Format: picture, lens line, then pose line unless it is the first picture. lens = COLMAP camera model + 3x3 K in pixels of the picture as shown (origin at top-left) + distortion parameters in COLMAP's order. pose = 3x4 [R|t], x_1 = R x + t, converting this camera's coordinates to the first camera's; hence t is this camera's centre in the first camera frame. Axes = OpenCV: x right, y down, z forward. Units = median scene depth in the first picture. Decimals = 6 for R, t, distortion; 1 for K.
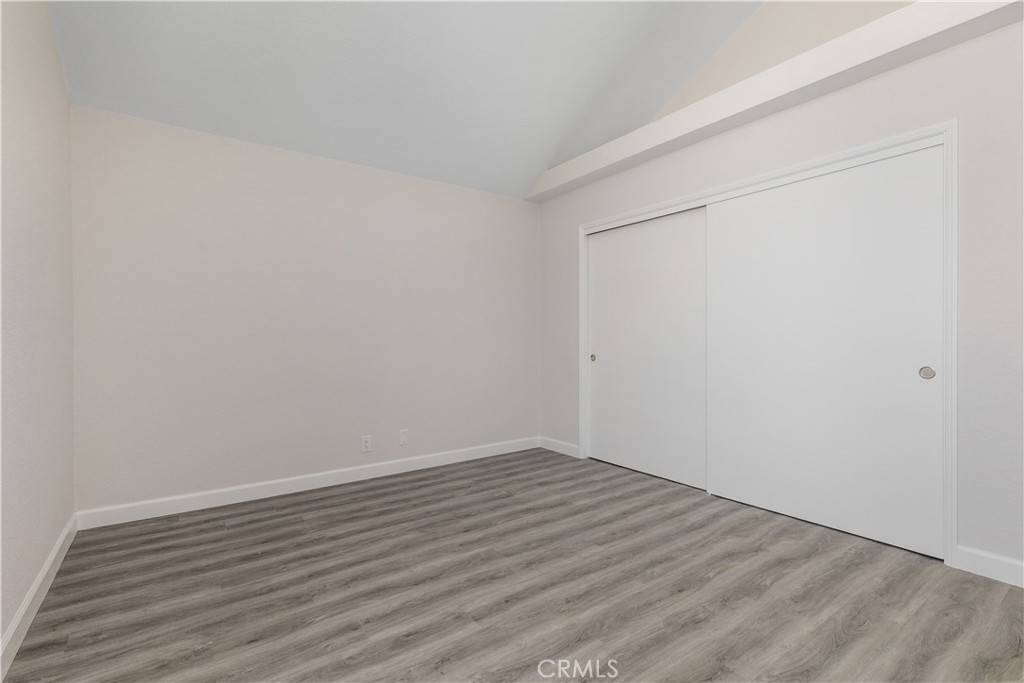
lens RADIAL K [[461.3, 0, 510.7], [0, 461.3, 341.4], [0, 0, 1]] dist [0.010069, -0.002132]
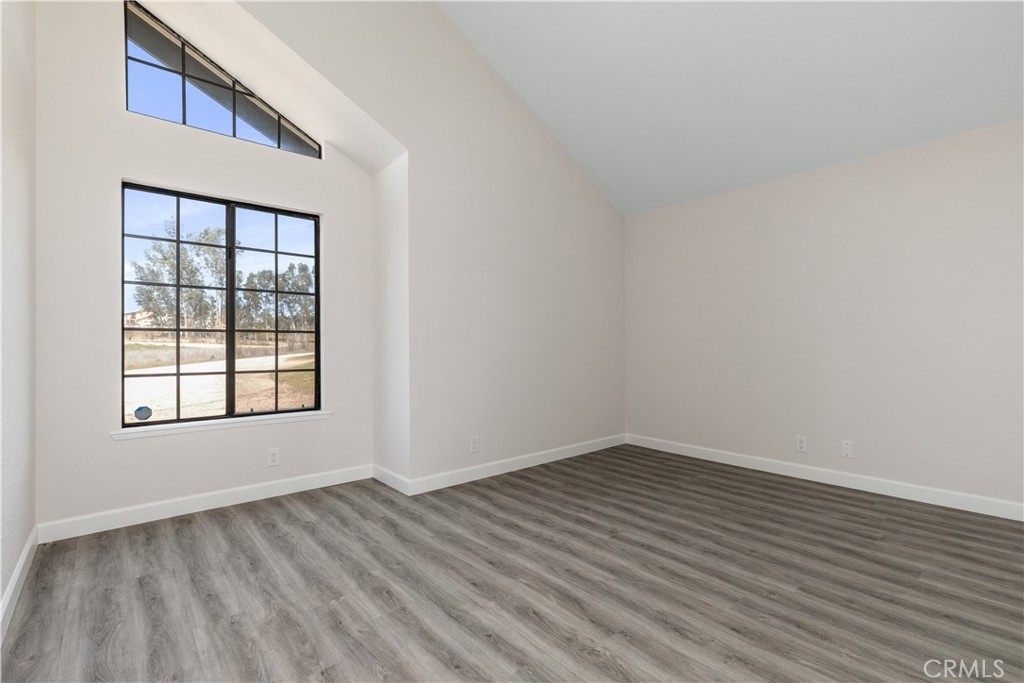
lens RADIAL K [[461.3, 0, 511.4], [0, 461.3, 341.3], [0, 0, 1]] dist [0.010069, -0.002132]
pose [[0.096908, 0.001292, -0.995293, 0.940813], [-0.005382, 0.999985, 0.000774, -0.001995], [0.995279, 0.005282, 0.096913, 0.389425]]
